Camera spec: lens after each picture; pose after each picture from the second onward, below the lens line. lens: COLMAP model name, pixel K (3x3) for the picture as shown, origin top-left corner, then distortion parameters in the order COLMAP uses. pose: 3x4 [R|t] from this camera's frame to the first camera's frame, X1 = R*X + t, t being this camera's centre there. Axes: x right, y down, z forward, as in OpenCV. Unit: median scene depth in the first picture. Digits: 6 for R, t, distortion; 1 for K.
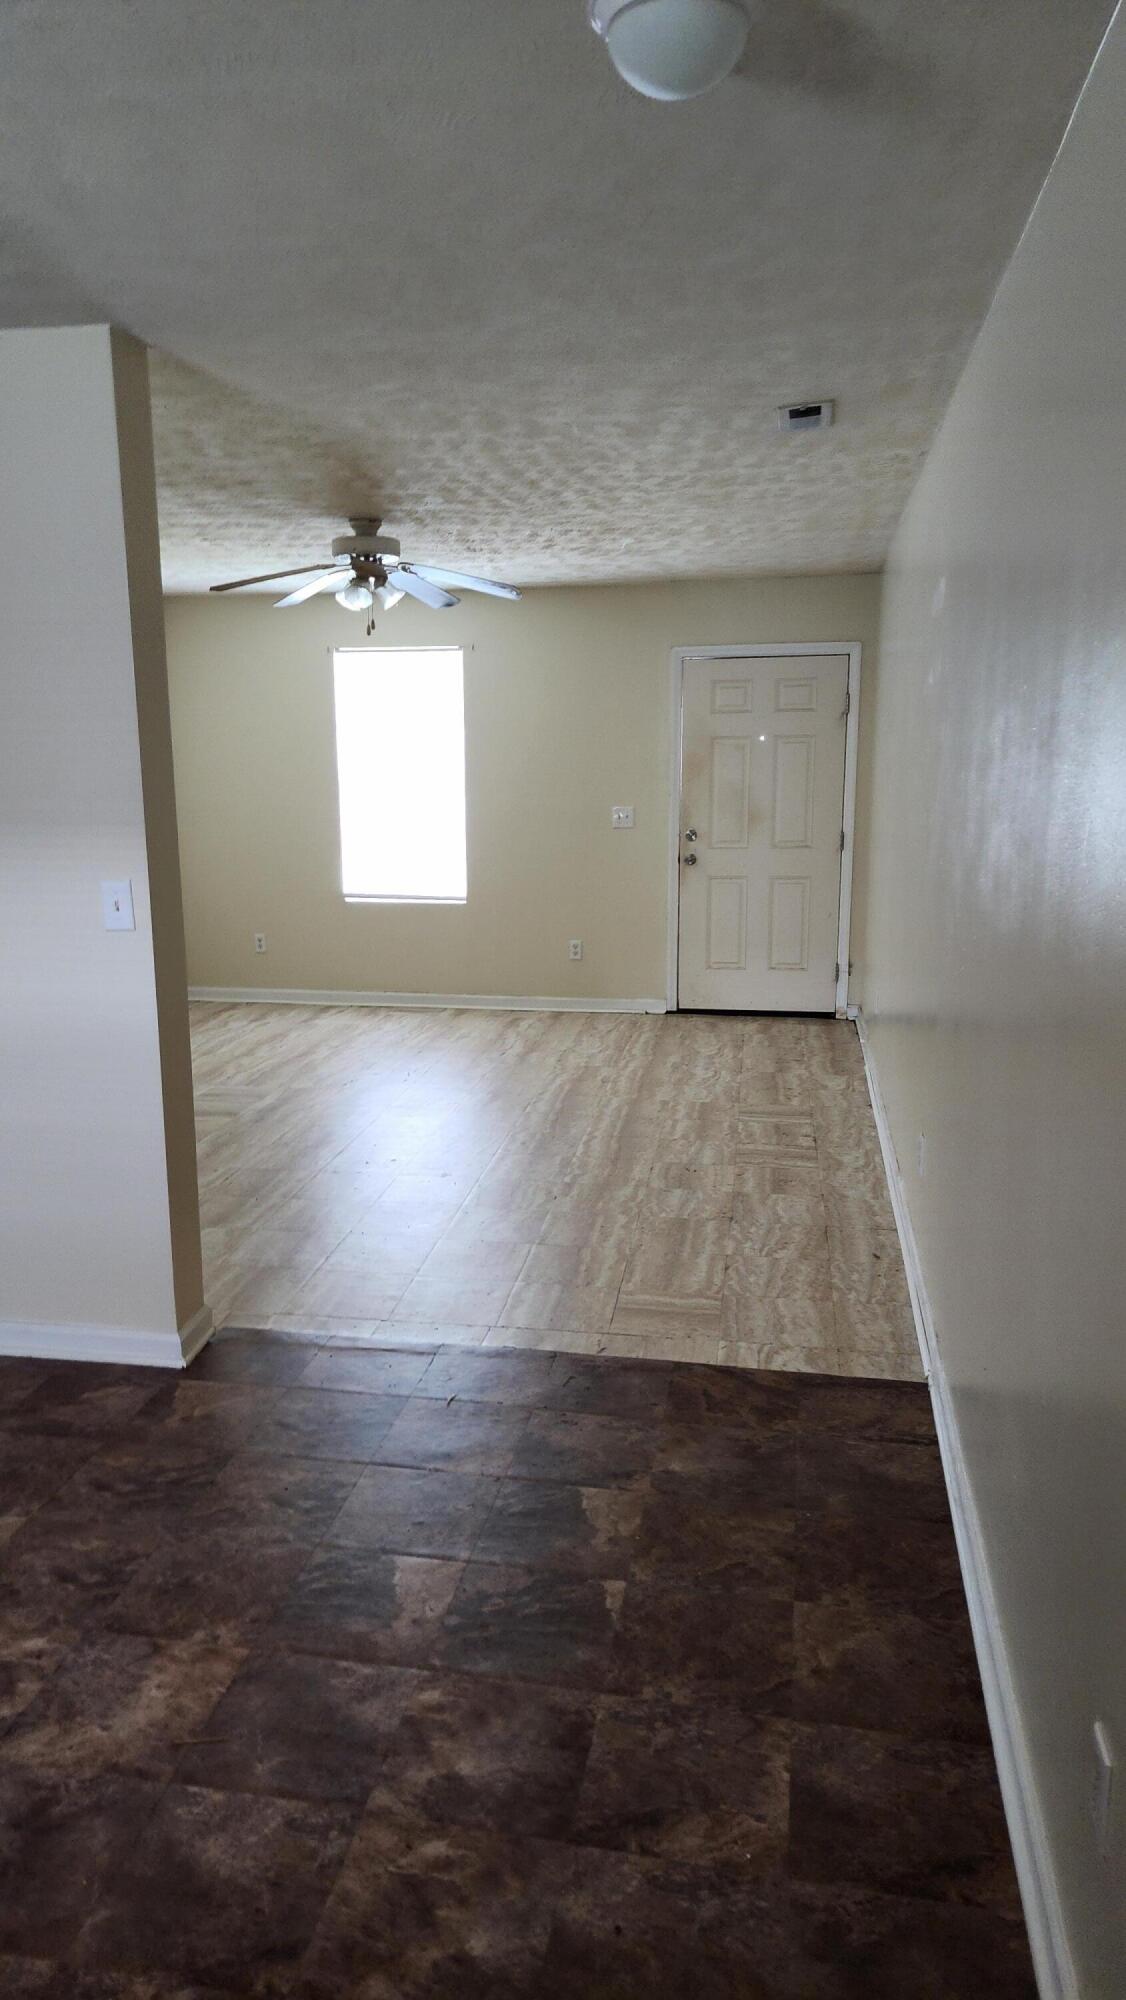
lens RADIAL K [[1337.1, 0, 568.3], [0, 1337.1, 1006.5], [0, 0, 1]] dist [0.057527, -0.021413]
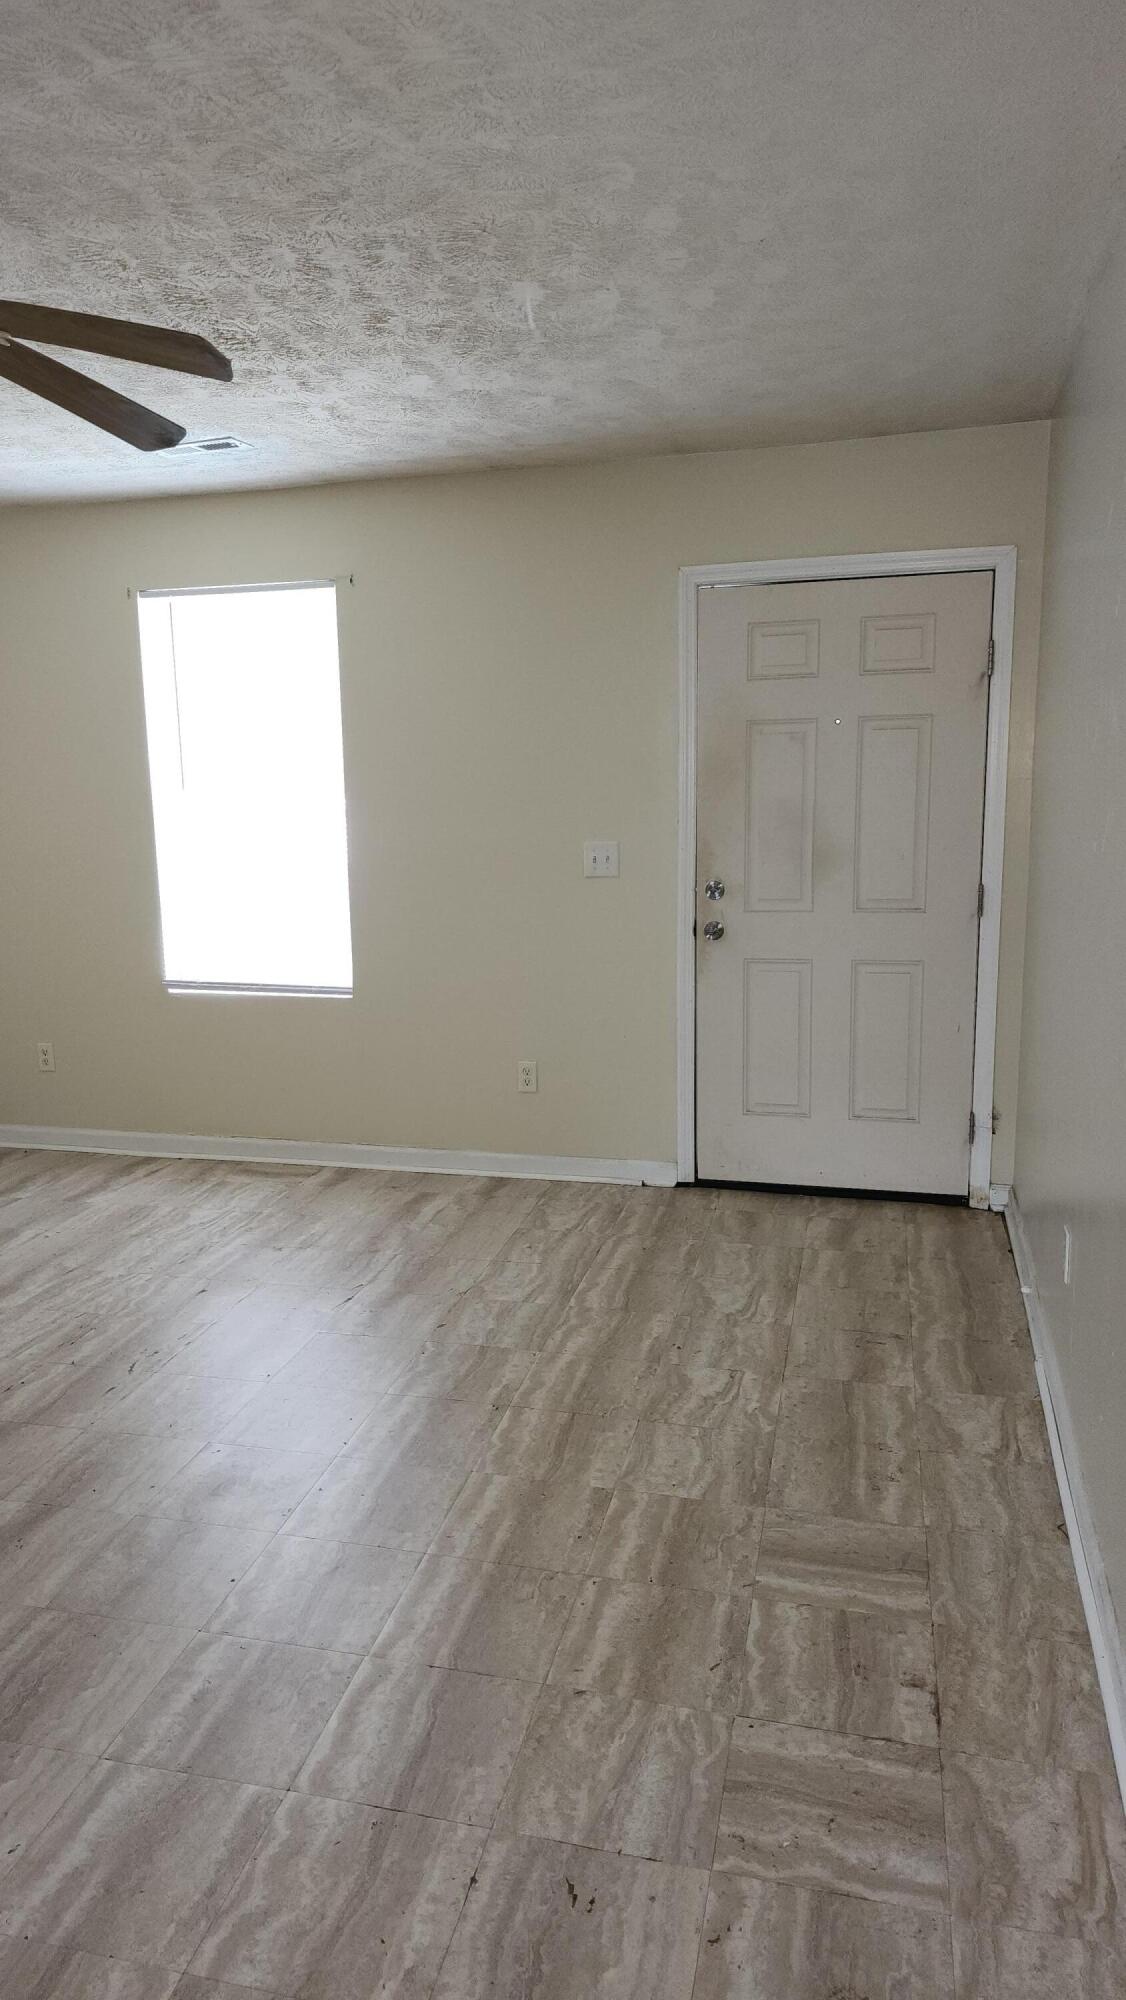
lens RADIAL K [[1337.1, 0, 563.7], [0, 1337.1, 994.1], [0, 0, 1]] dist [0.057527, -0.021413]
pose [[0.996302, 0.001786, -0.085905, 0.087424], [-0.003340, 0.999833, -0.017950, -0.081940], [0.085859, 0.018171, 0.996142, 0.473058]]
